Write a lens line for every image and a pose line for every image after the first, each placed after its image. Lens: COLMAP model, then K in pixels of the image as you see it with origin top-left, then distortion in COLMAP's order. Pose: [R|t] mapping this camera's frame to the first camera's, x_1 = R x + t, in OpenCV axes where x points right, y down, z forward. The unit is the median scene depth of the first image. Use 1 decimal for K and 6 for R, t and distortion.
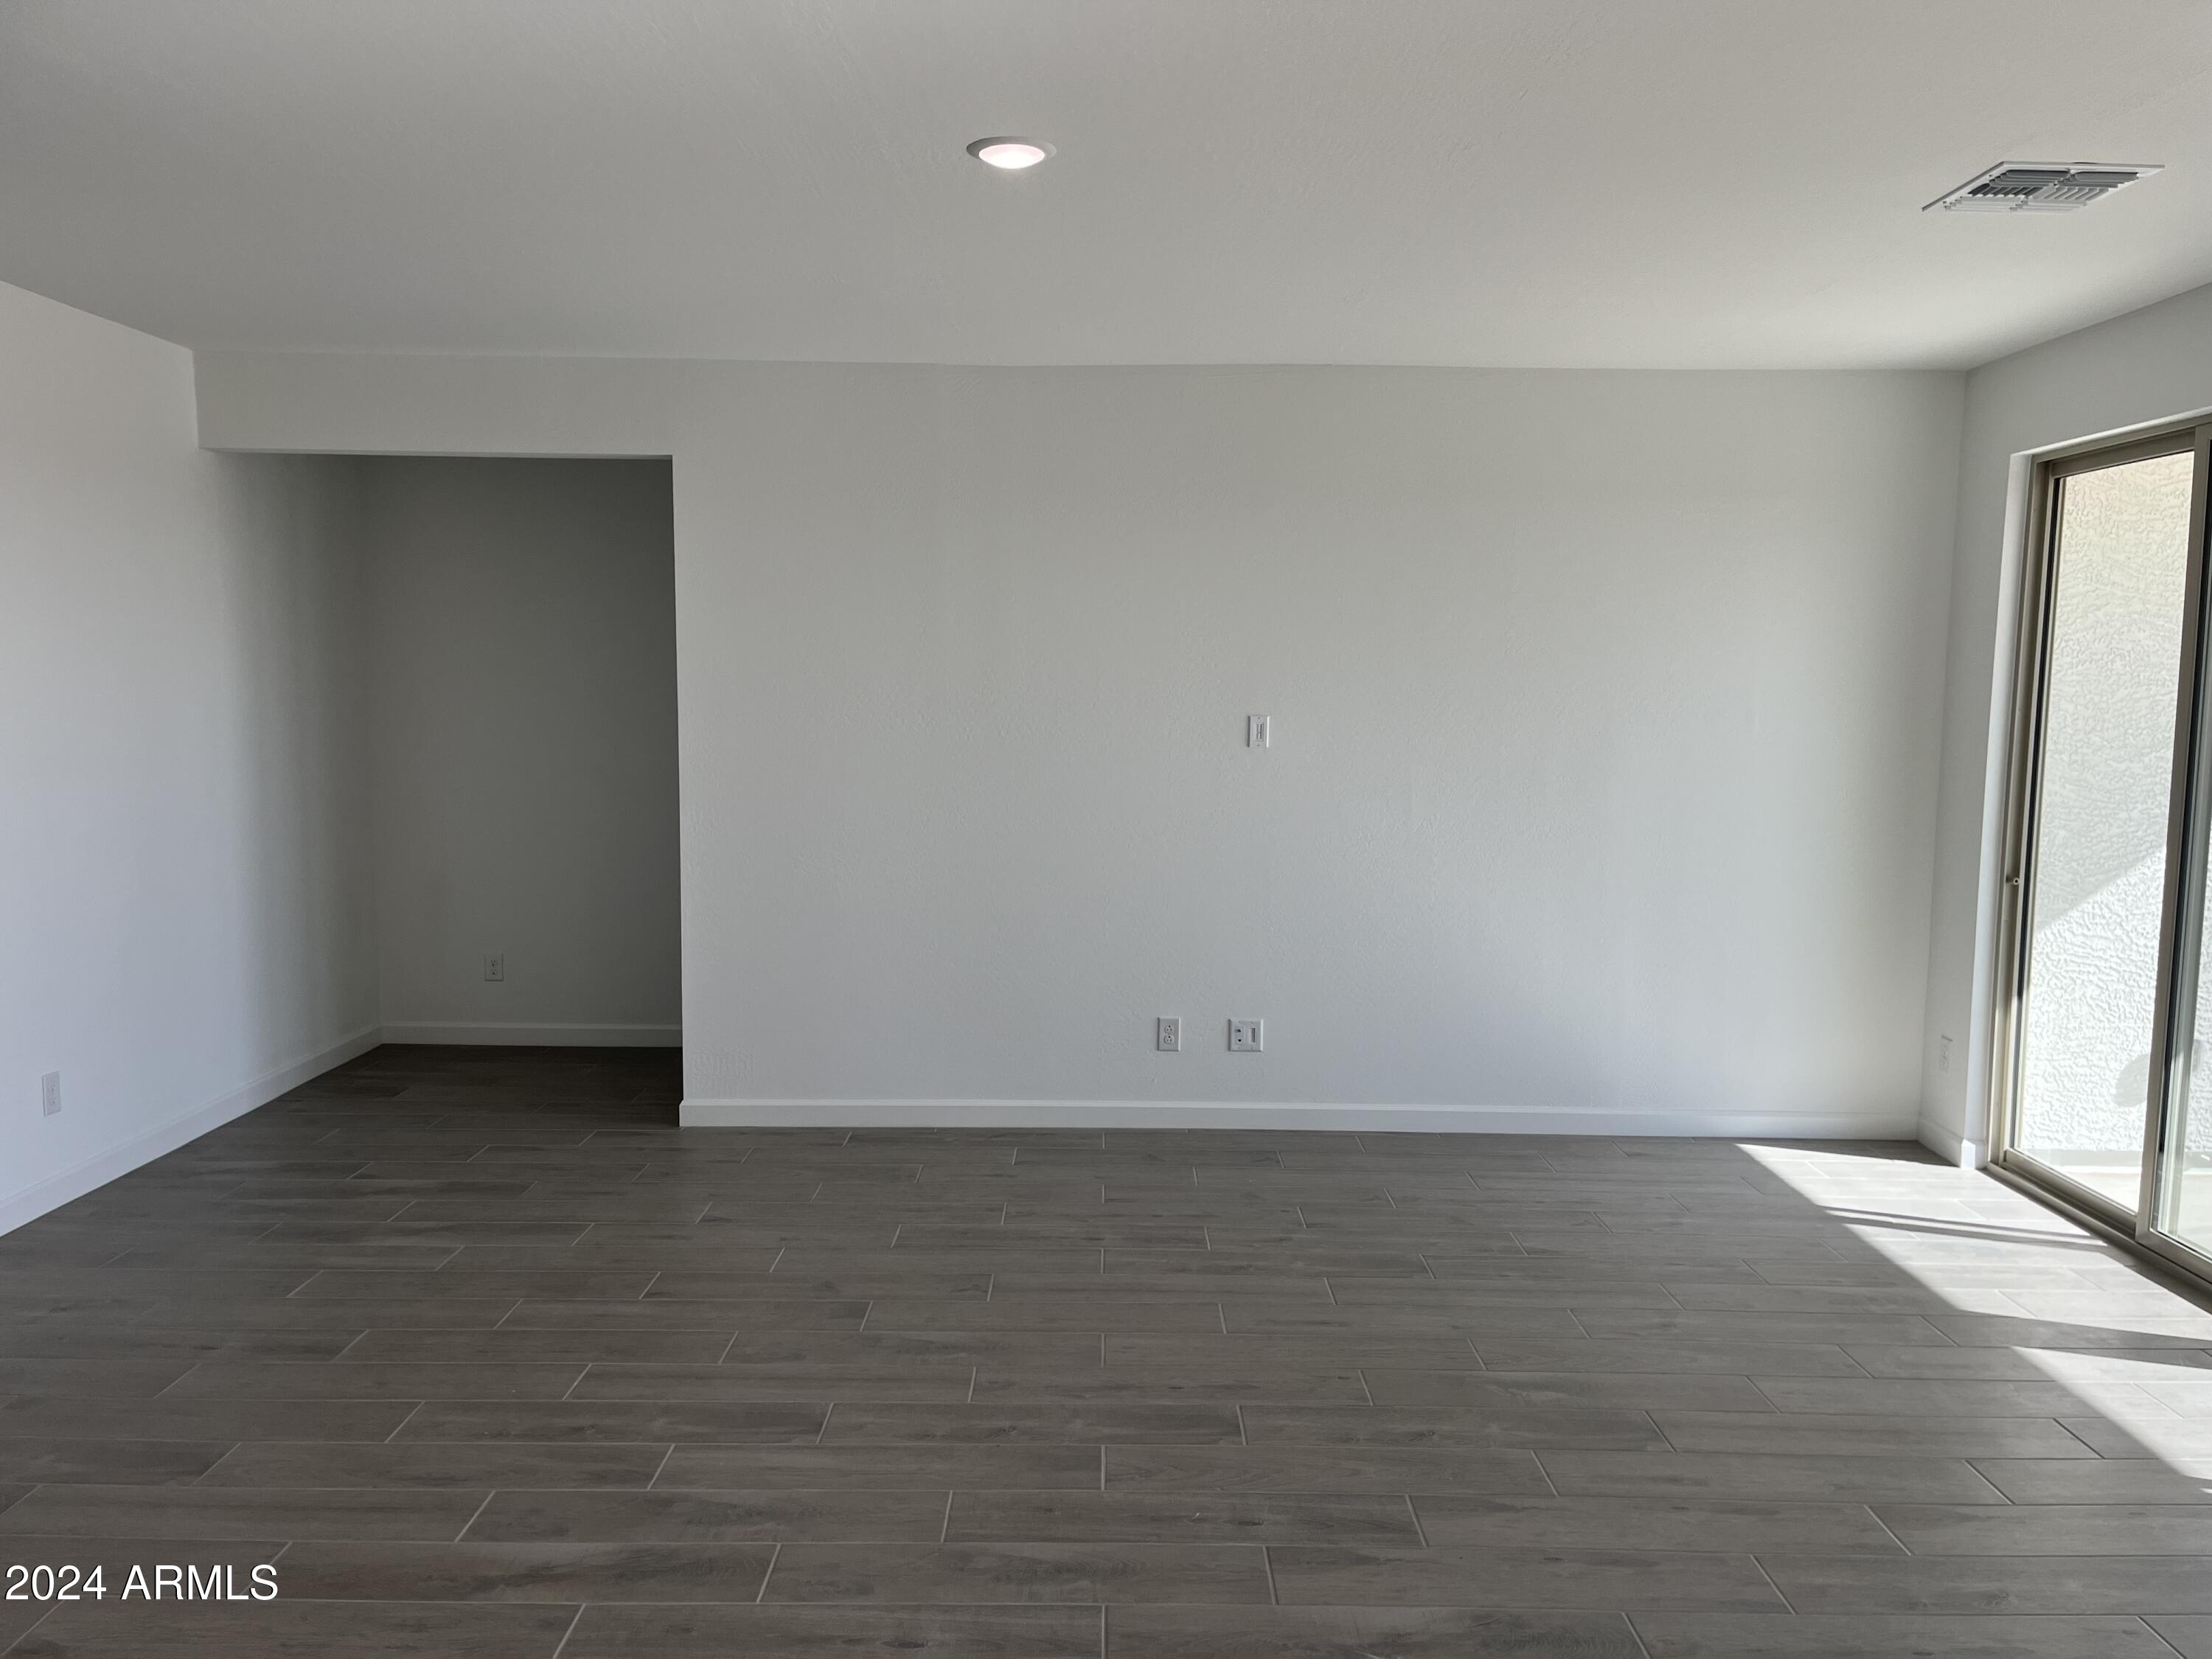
lens RADIAL K [[1665.4, 0, 1106.0], [0, 1665.4, 829.5], [0, 0, 1]] dist [0.055143, -0.000896]
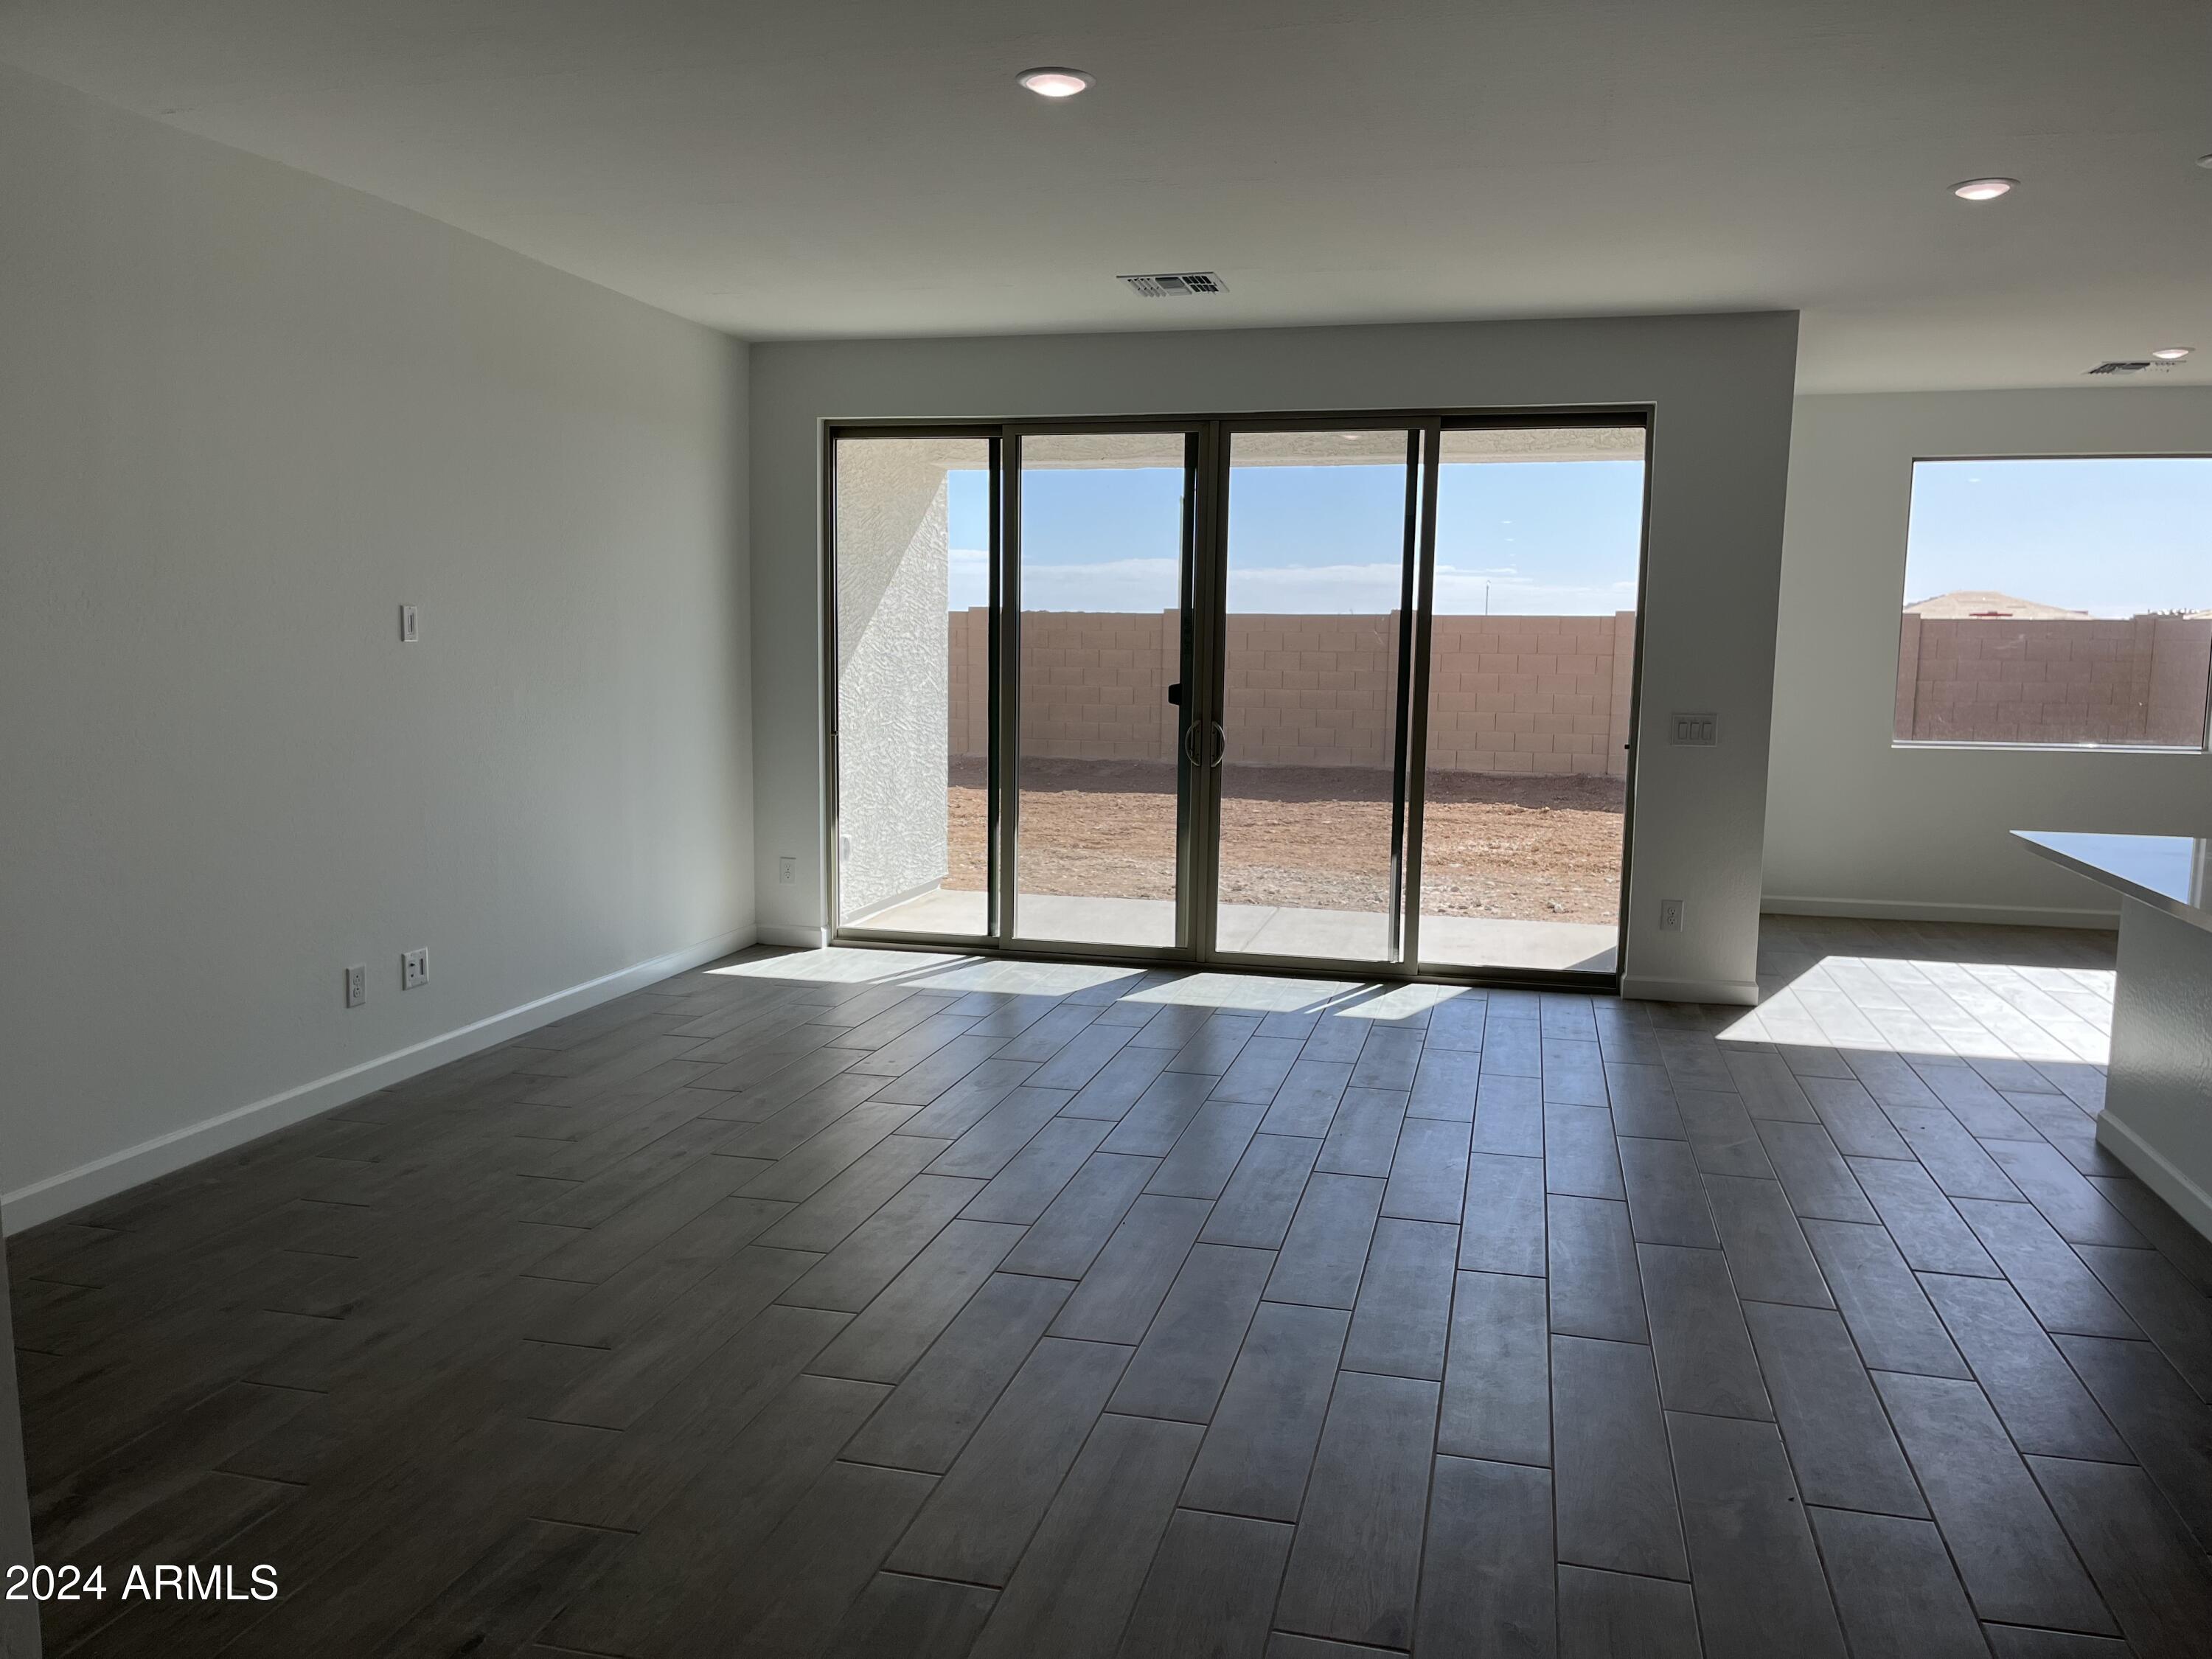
lens RADIAL K [[1665.4, 0, 1106.0], [0, 1665.4, 829.5], [0, 0, 1]] dist [0.055143, -0.000896]
pose [[0.259270, -0.121544, 0.958126, -0.679259], [0.079906, 0.991348, 0.104136, -0.013759], [-0.962494, 0.049560, 0.266738, 0.413070]]
